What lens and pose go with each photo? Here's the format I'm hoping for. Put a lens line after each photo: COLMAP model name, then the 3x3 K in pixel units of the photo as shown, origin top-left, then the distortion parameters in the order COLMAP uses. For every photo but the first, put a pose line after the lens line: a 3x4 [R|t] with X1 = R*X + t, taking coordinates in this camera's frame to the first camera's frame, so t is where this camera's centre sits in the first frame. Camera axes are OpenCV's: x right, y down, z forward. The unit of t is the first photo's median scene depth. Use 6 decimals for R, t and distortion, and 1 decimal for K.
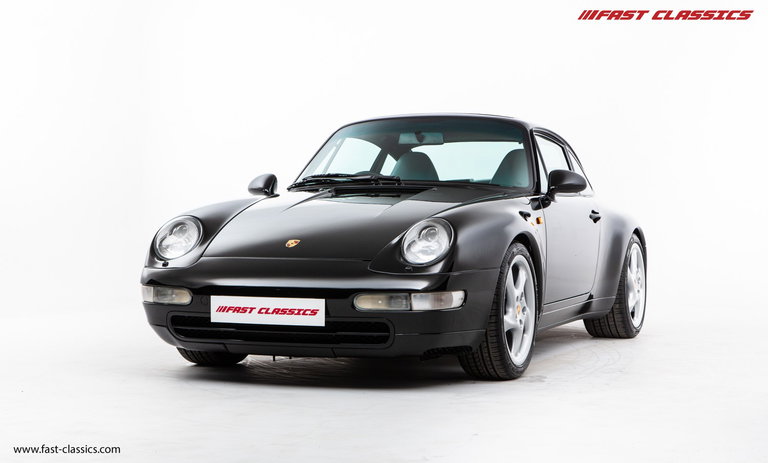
lens RADIAL K [[1570.9, 0, 381.1], [0, 1570.9, 228.8], [0, 0, 1]] dist [0.284993, 0.000000]
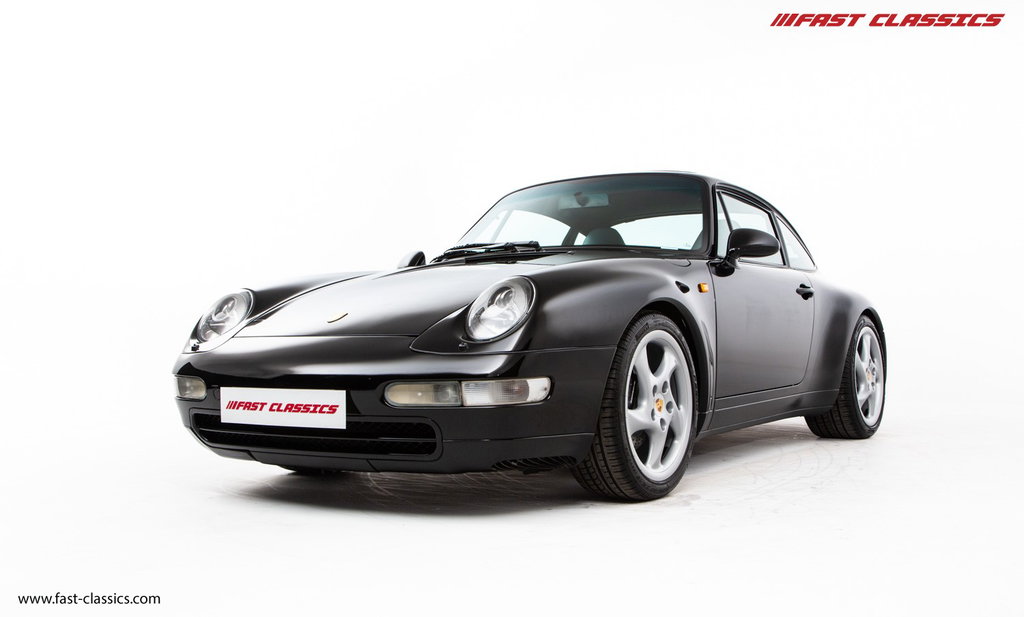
lens RADIAL K [[1119.4, 0, 510.0], [0, 1119.4, 308.7], [0, 0, 1]] dist [0.019749, 0.000000]
pose [[0.976368, -0.021359, -0.215056, 0.133161], [0.013531, 0.999194, -0.037805, 0.025423], [0.215691, 0.034002, 0.975870, 0.475997]]
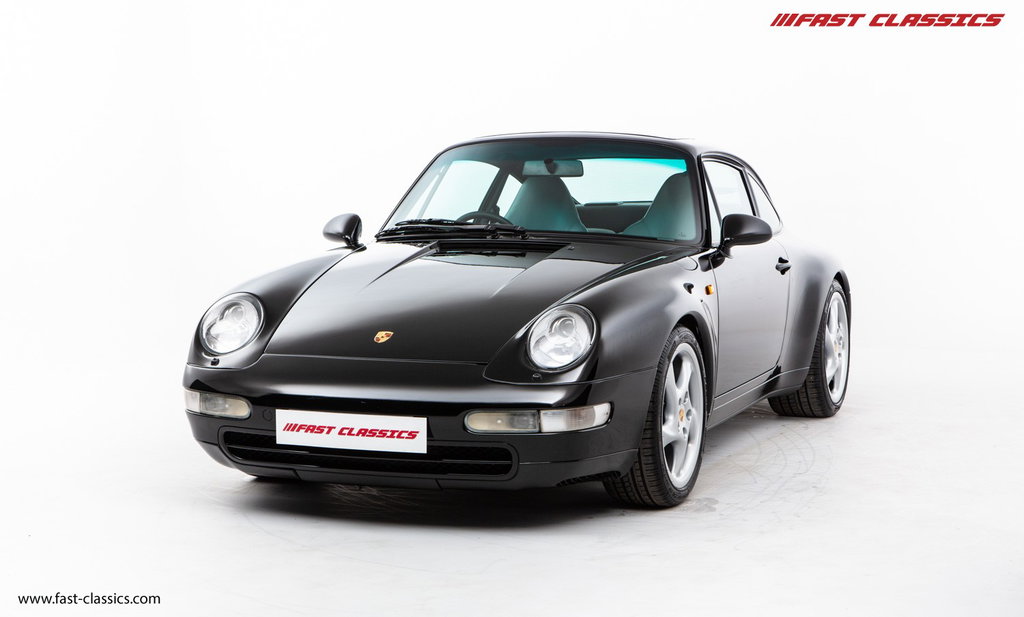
lens RADIAL K [[2094.5, 0, 508.7], [0, 2094.5, 312.2], [0, 0, 1]] dist [0.284993, 0.000000]
pose [[0.999982, -0.003716, 0.004698, -0.000636], [0.003347, 0.997078, 0.076311, -0.075847], [-0.004968, -0.076294, 0.997073, -0.004691]]
